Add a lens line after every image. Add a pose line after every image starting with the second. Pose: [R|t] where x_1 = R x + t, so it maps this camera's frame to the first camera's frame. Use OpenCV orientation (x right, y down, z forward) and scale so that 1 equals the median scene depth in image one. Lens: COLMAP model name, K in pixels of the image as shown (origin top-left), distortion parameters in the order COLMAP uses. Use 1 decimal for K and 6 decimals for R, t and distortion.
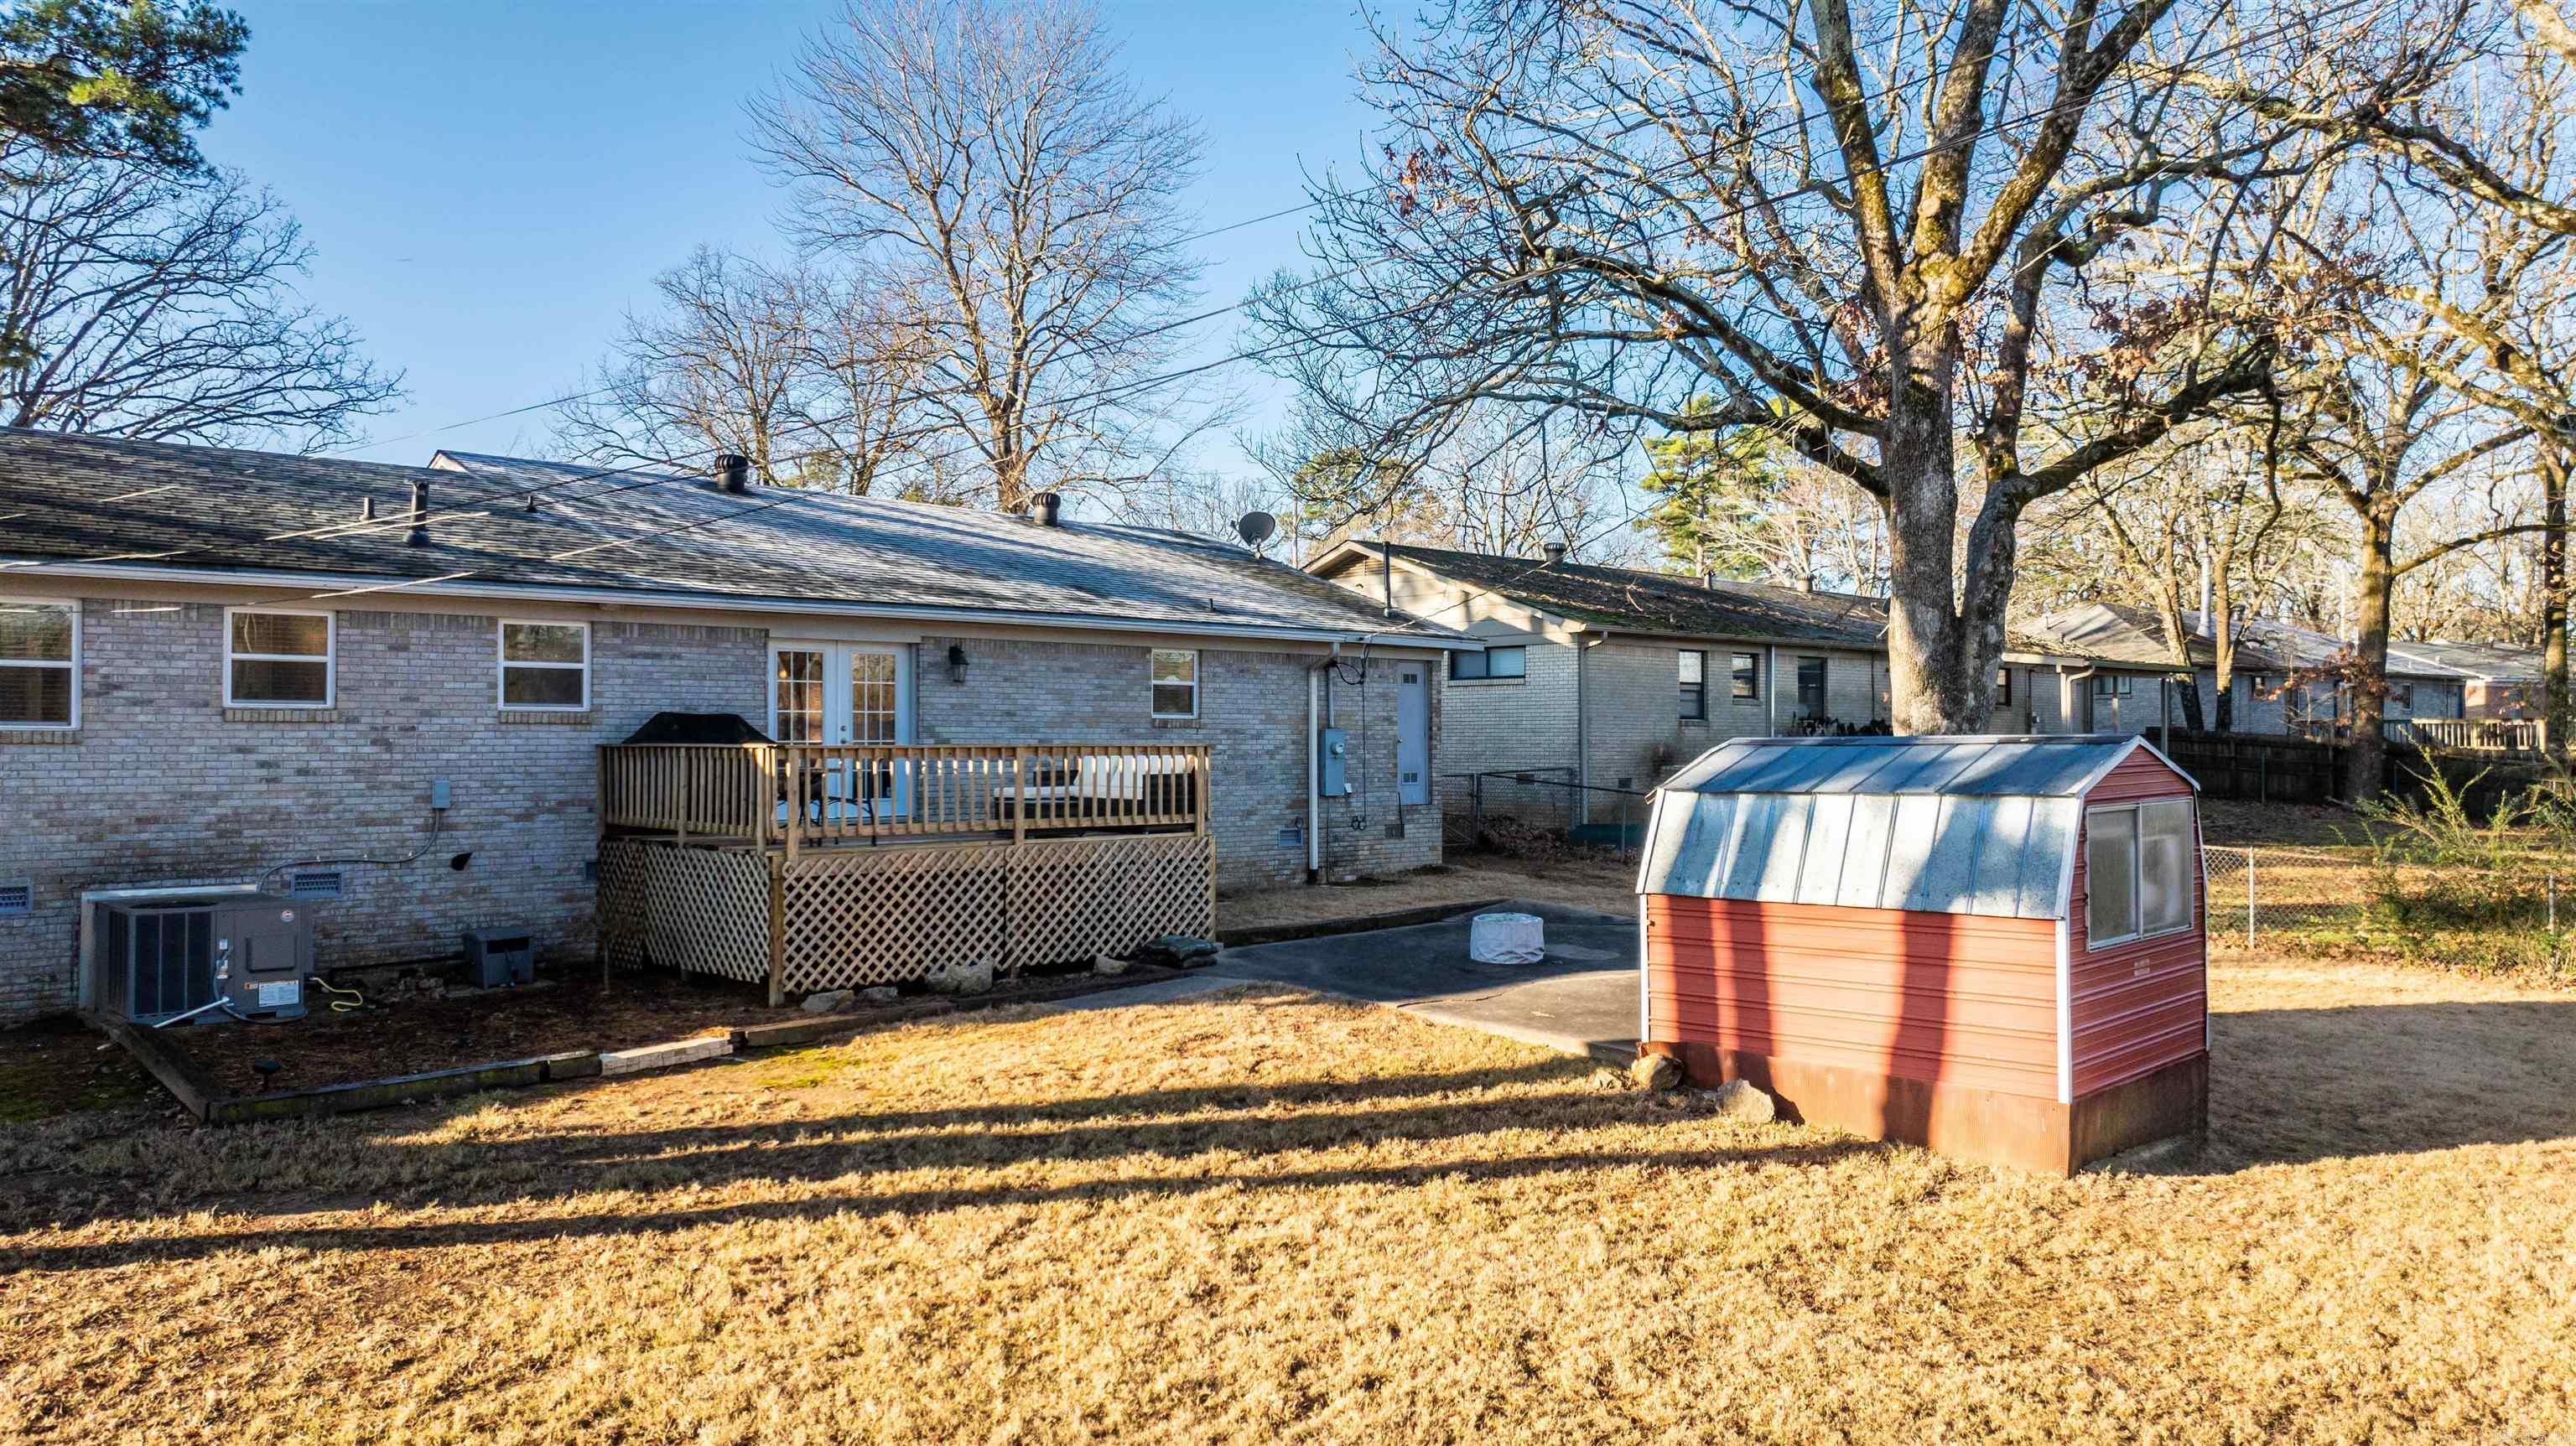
lens RADIAL K [[1794.0, 0, 1288.0], [0, 1794.0, 723.0], [0, 0, 1]] dist [-0.020695, -0.005514]
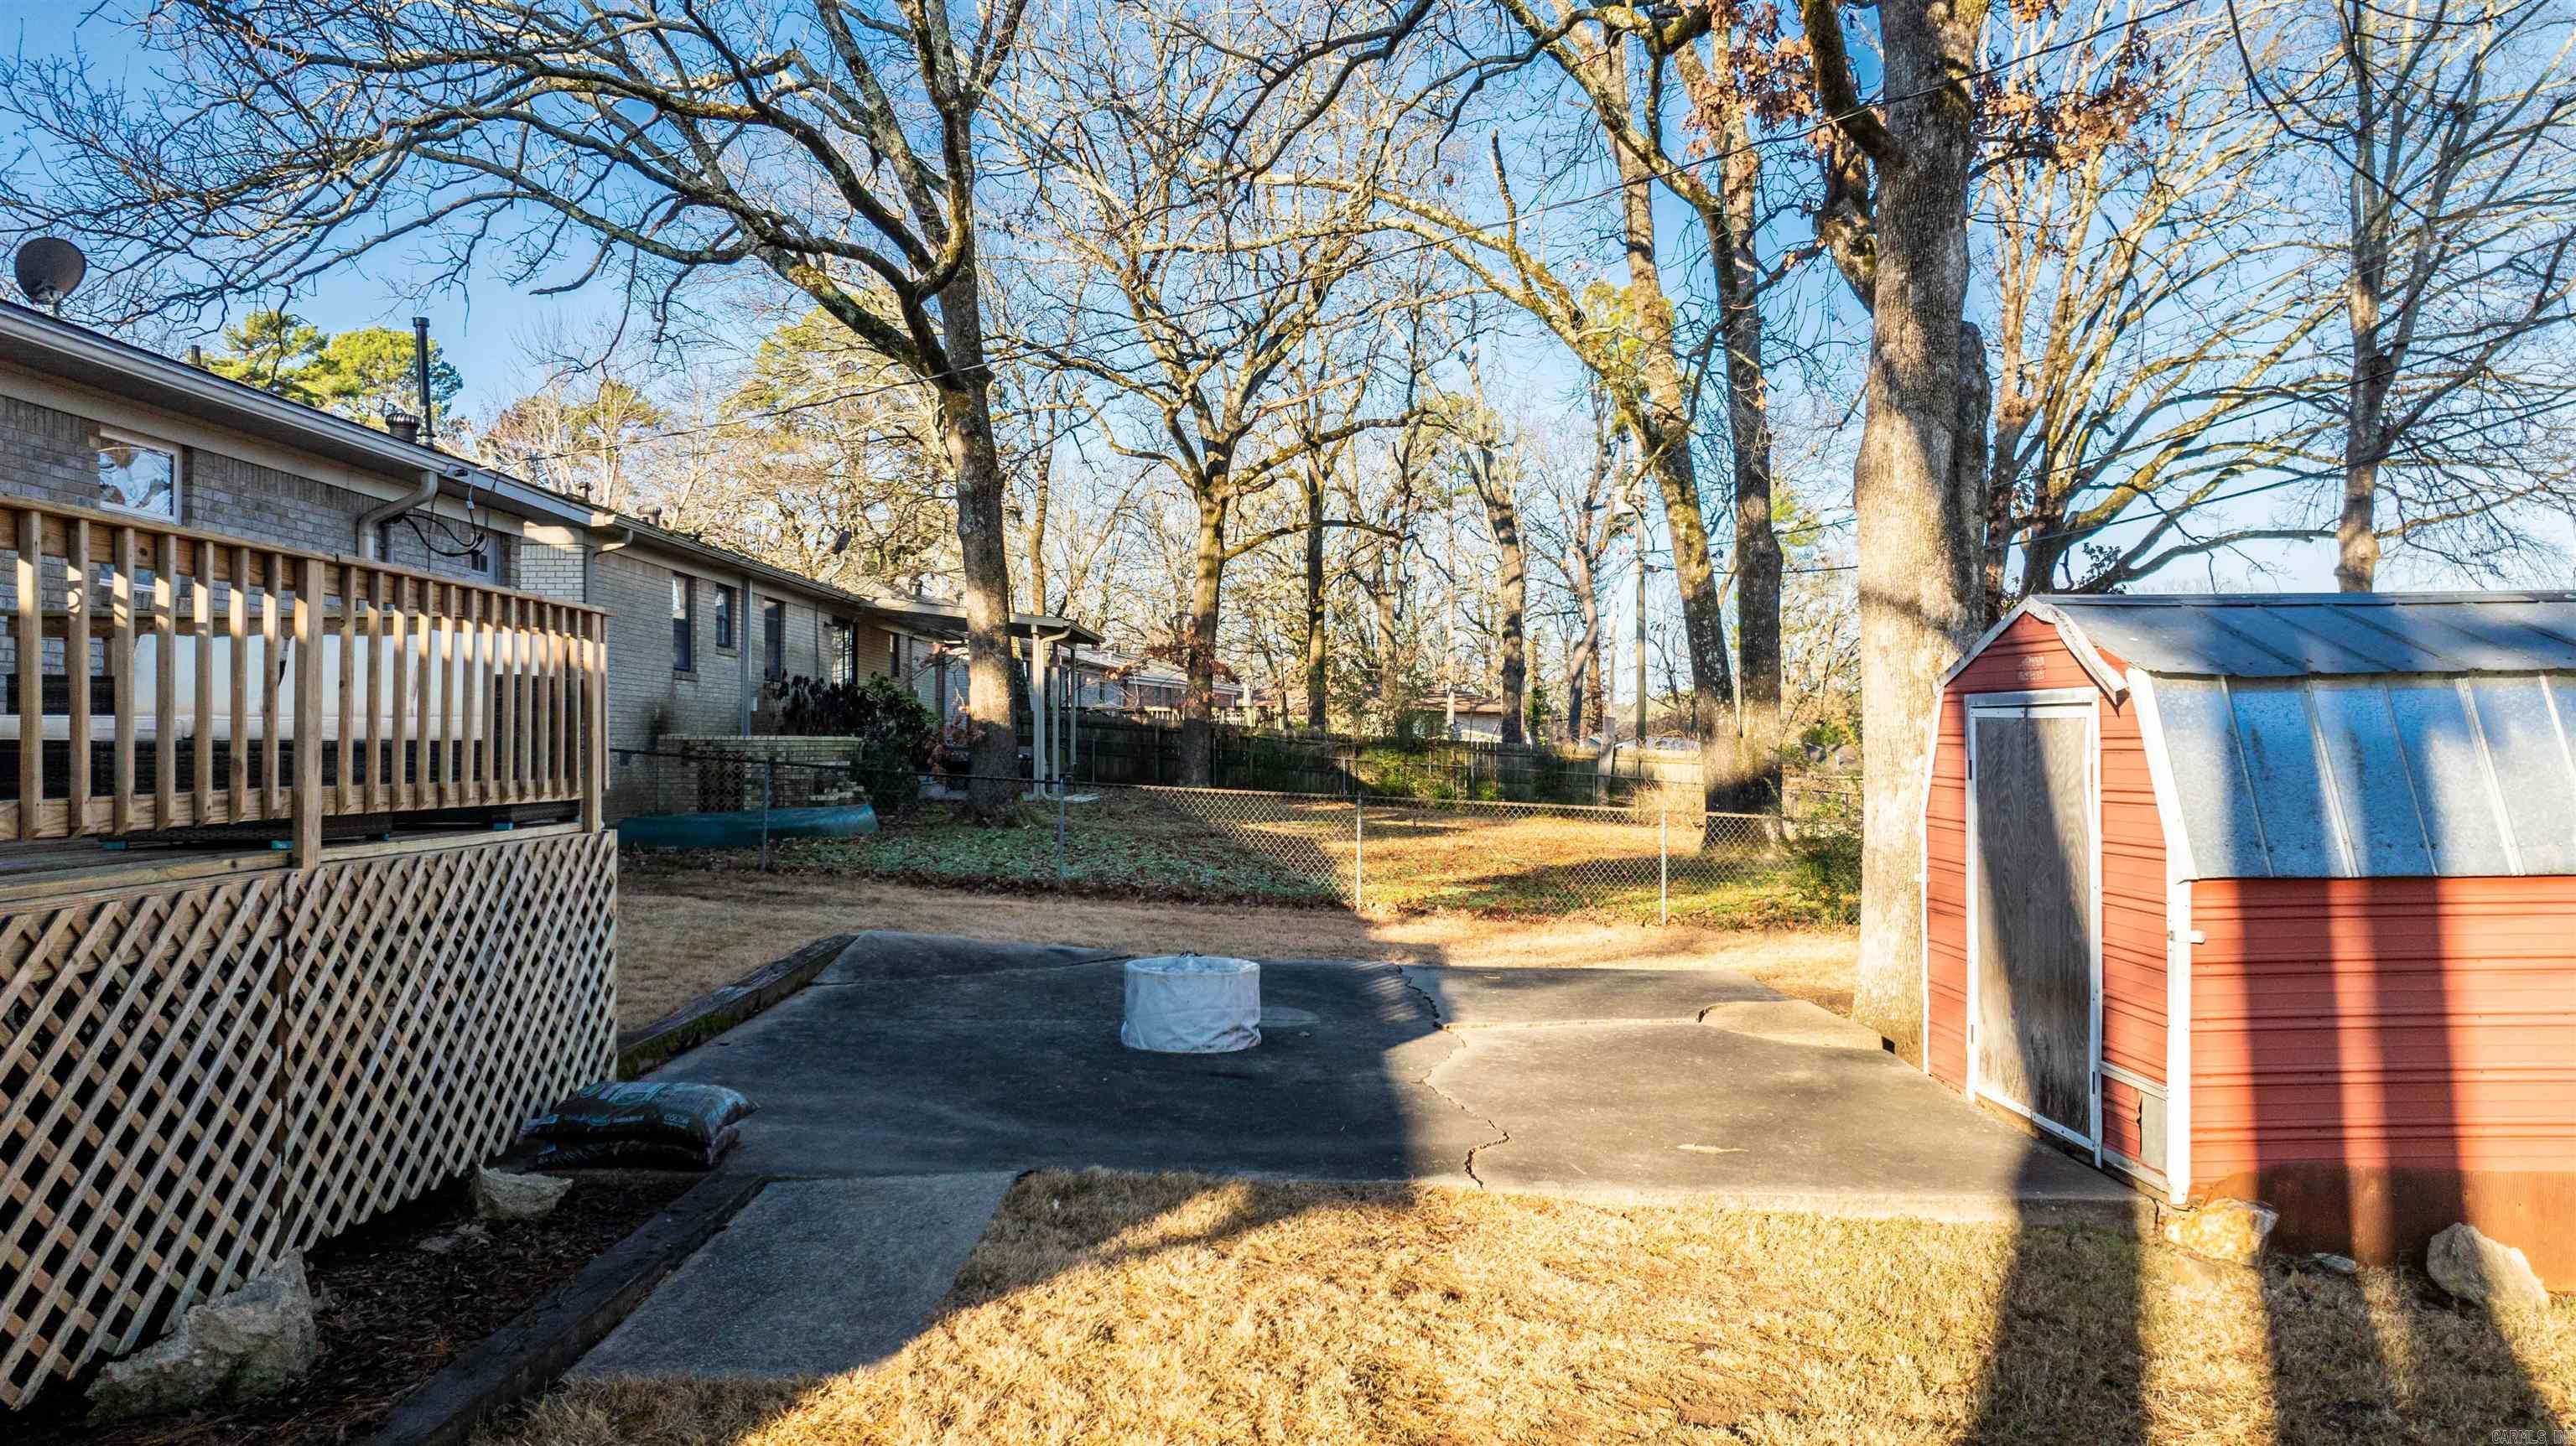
lens RADIAL K [[1794.0, 0, 1288.0], [0, 1794.0, 723.0], [0, 0, 1]] dist [-0.020695, -0.005514]
pose [[0.682965, 0.008312, 0.730403, -0.261324], [-0.004666, 0.999964, -0.007017, 0.044423], [-0.730436, 0.001384, 0.682980, 0.665001]]
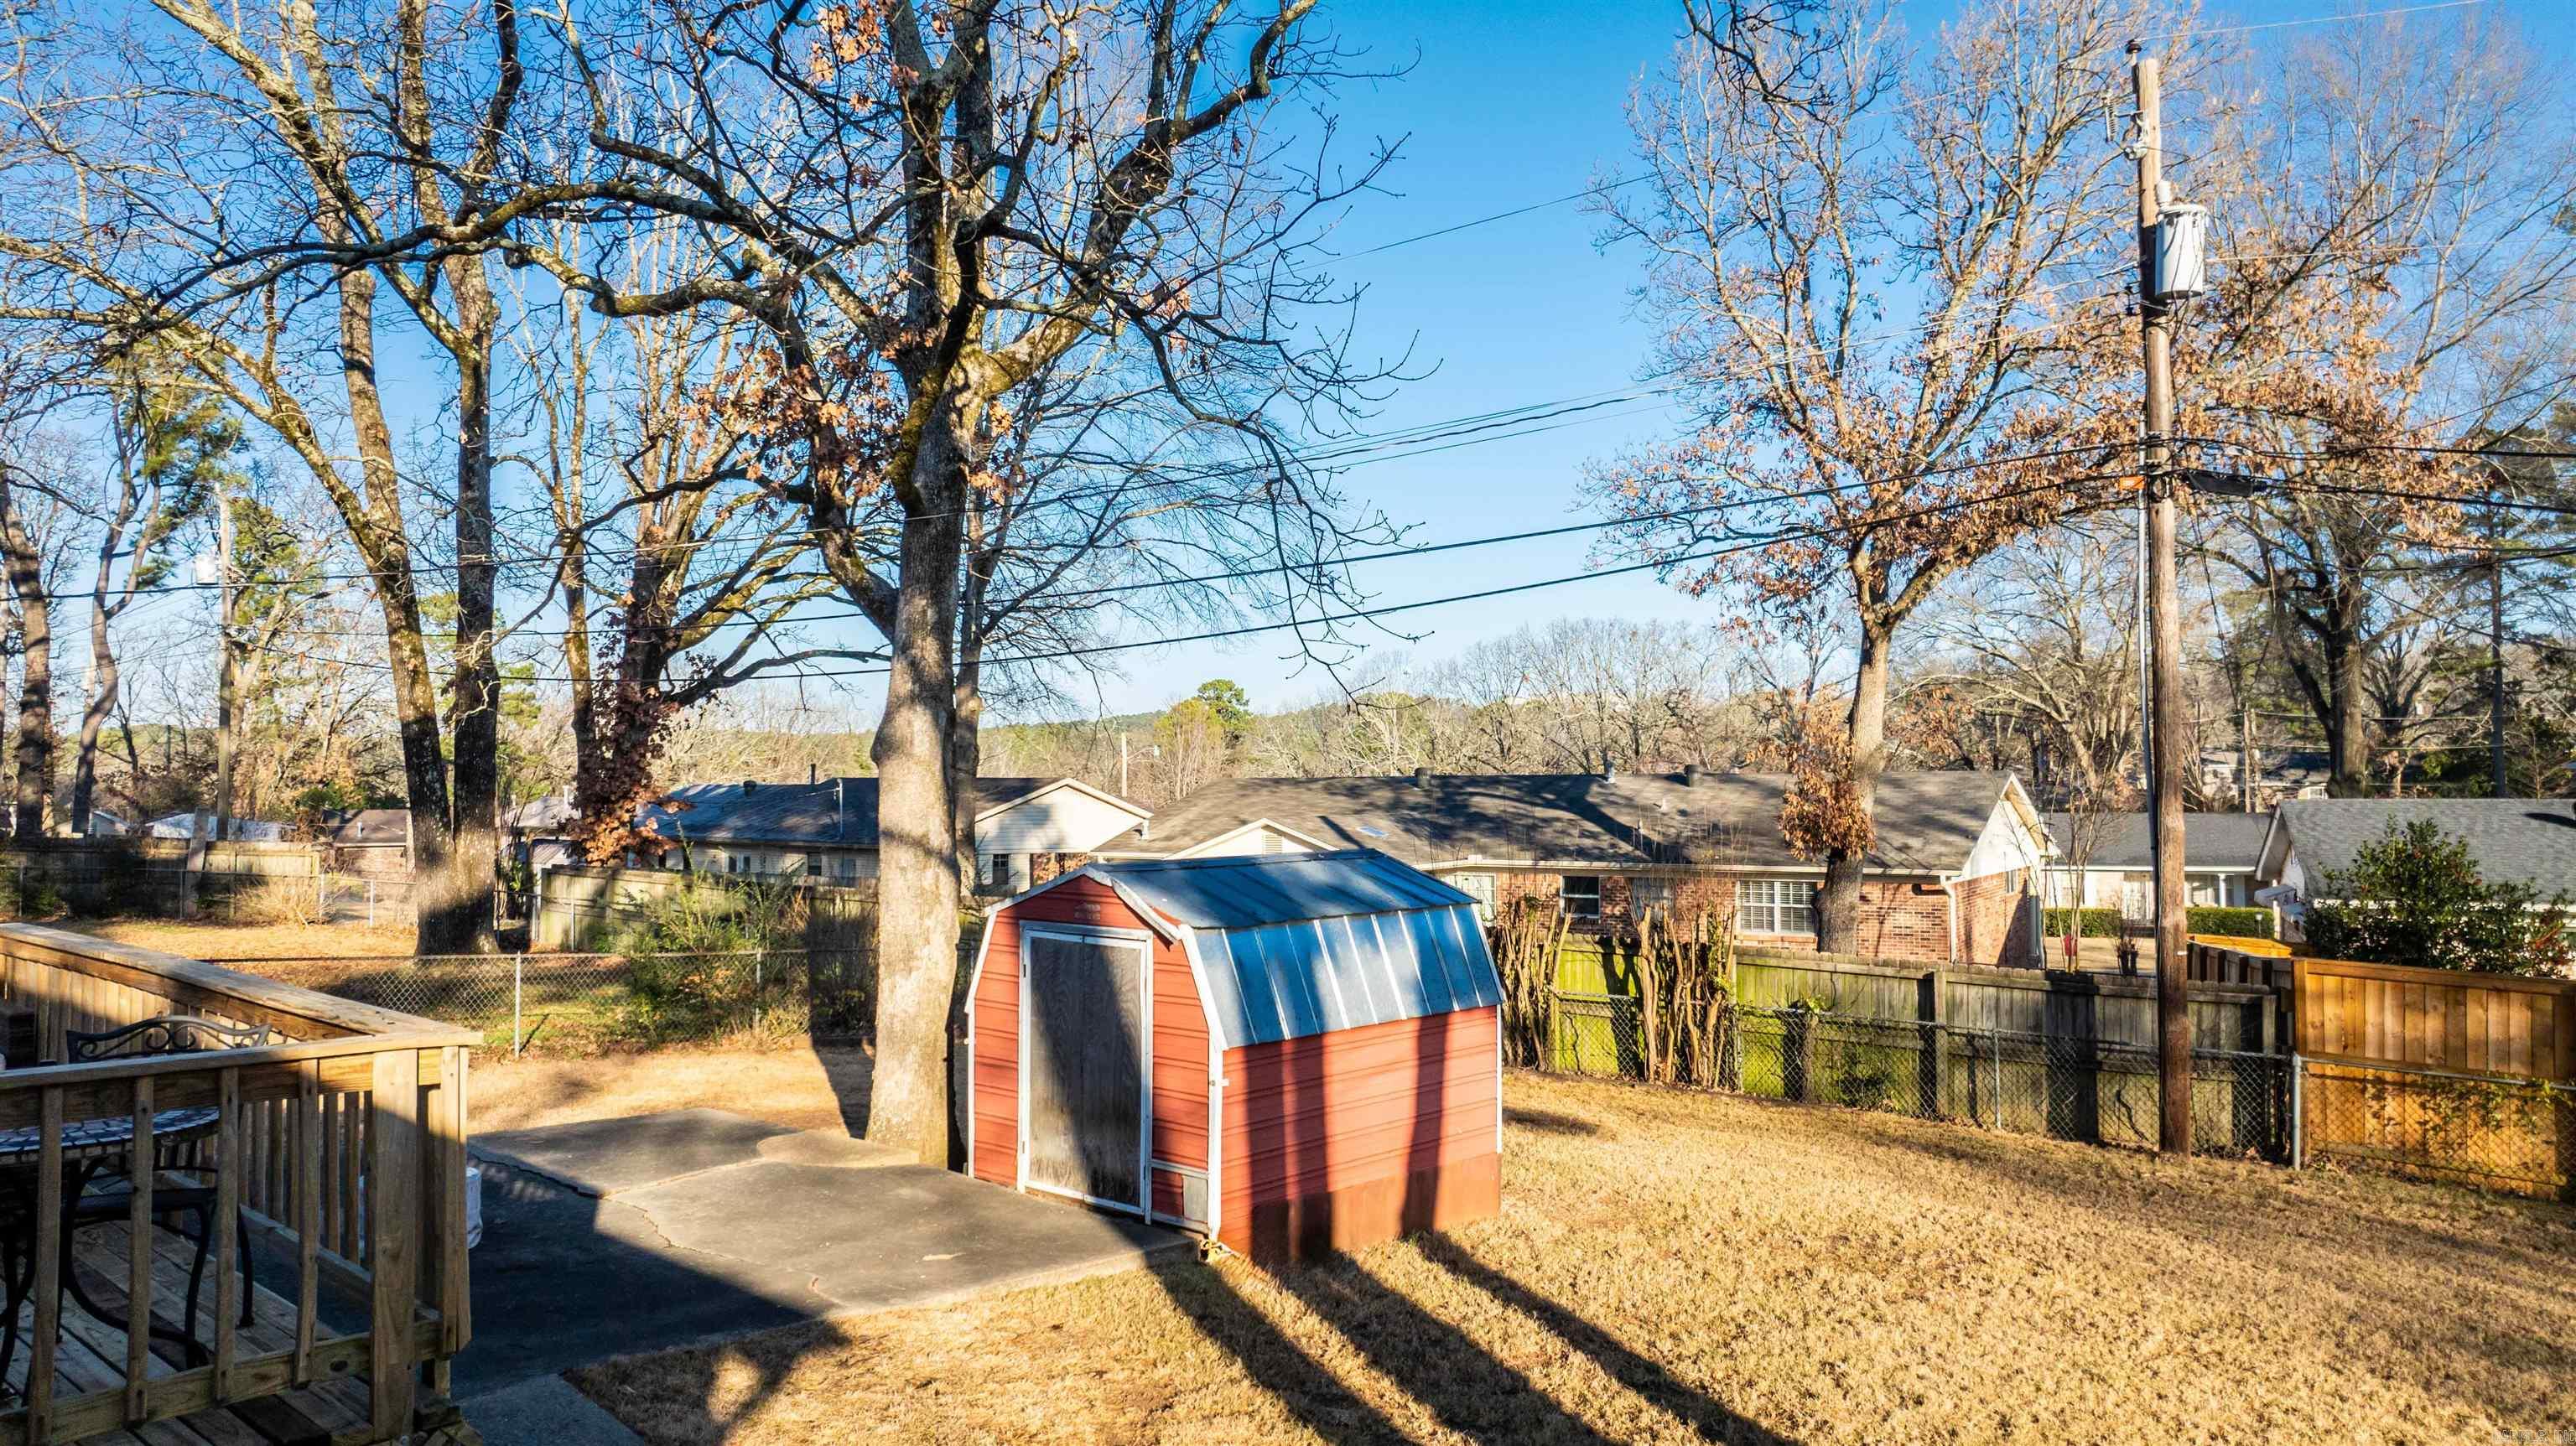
lens RADIAL K [[1794.0, 0, 1288.0], [0, 1794.0, 723.0], [0, 0, 1]] dist [-0.020695, -0.005514]
pose [[-0.060890, 0.038395, 0.997406, -0.530993], [-0.005646, 0.999231, -0.038810, -0.023431], [-0.998129, -0.007995, -0.060626, 0.805664]]
